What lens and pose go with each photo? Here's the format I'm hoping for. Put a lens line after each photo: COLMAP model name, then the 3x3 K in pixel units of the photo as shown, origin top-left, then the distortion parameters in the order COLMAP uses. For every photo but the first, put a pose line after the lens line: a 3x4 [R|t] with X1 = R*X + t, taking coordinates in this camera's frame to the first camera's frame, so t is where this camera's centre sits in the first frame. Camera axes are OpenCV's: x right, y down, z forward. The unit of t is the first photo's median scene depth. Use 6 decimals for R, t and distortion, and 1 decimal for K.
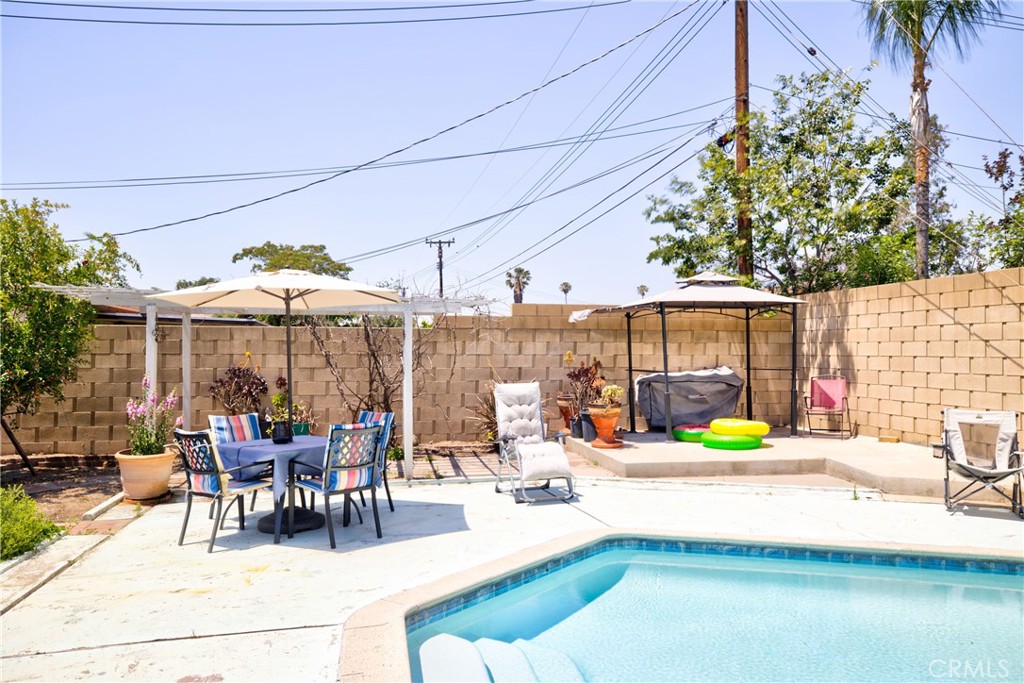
lens RADIAL K [[726.8, 0, 512.0], [0, 726.8, 341.5], [0, 0, 1]] dist [0.006996, 0.040895]
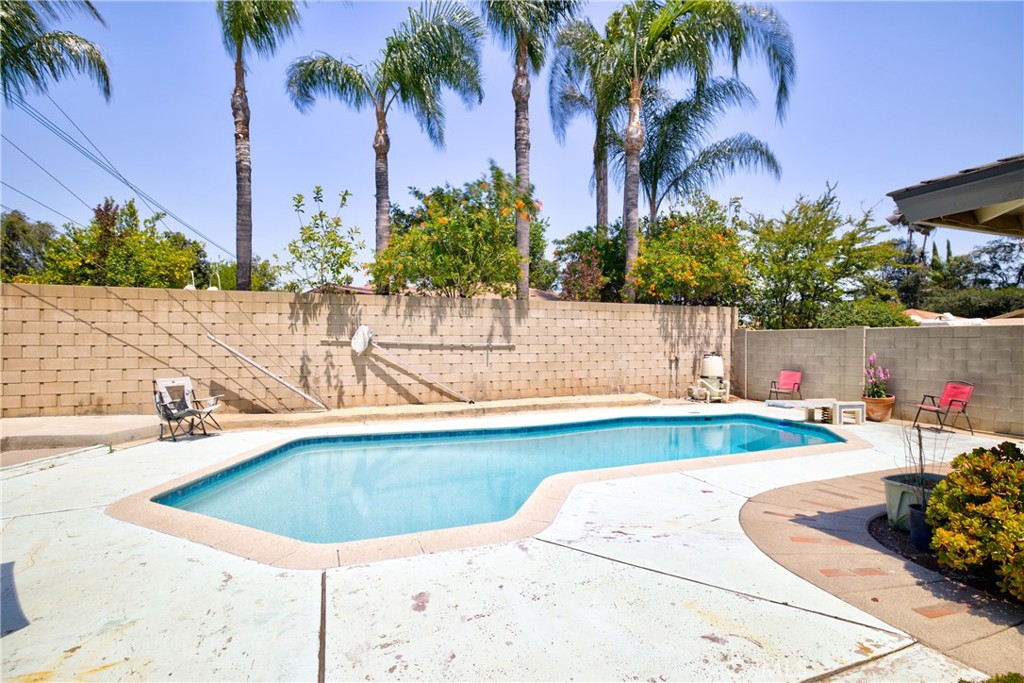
lens RADIAL K [[507.8, 0, 526.1], [0, 507.8, 340.2], [0, 0, 1]] dist [-0.006229, 0.000197]
pose [[-0.185621, 0.001239, 0.982621, -0.492686], [-0.014187, 0.999892, -0.003940, 0.003443], [-0.982519, -0.014672, -0.185583, 0.369381]]
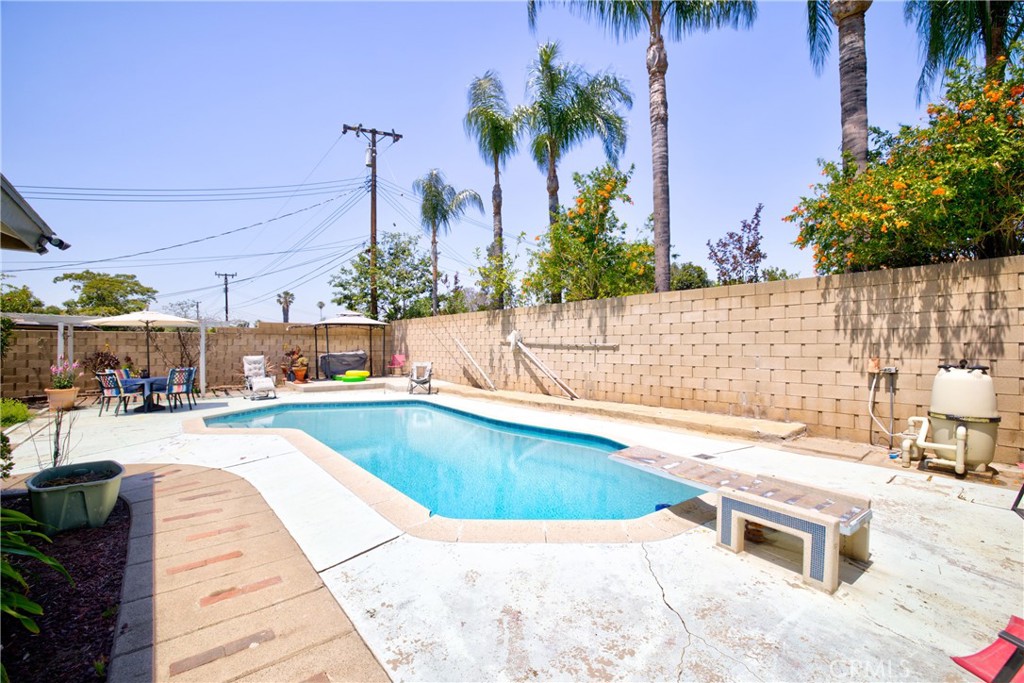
lens RADIAL K [[437.0, 0, 518.0], [0, 437.0, 340.6], [0, 0, 1]] dist [-0.048556, 0.016141]
pose [[0.879133, 0.001488, 0.476575, 0.090635], [-0.002739, 0.999994, 0.001931, -0.001173], [-0.476569, -0.003003, 0.879132, -0.669546]]
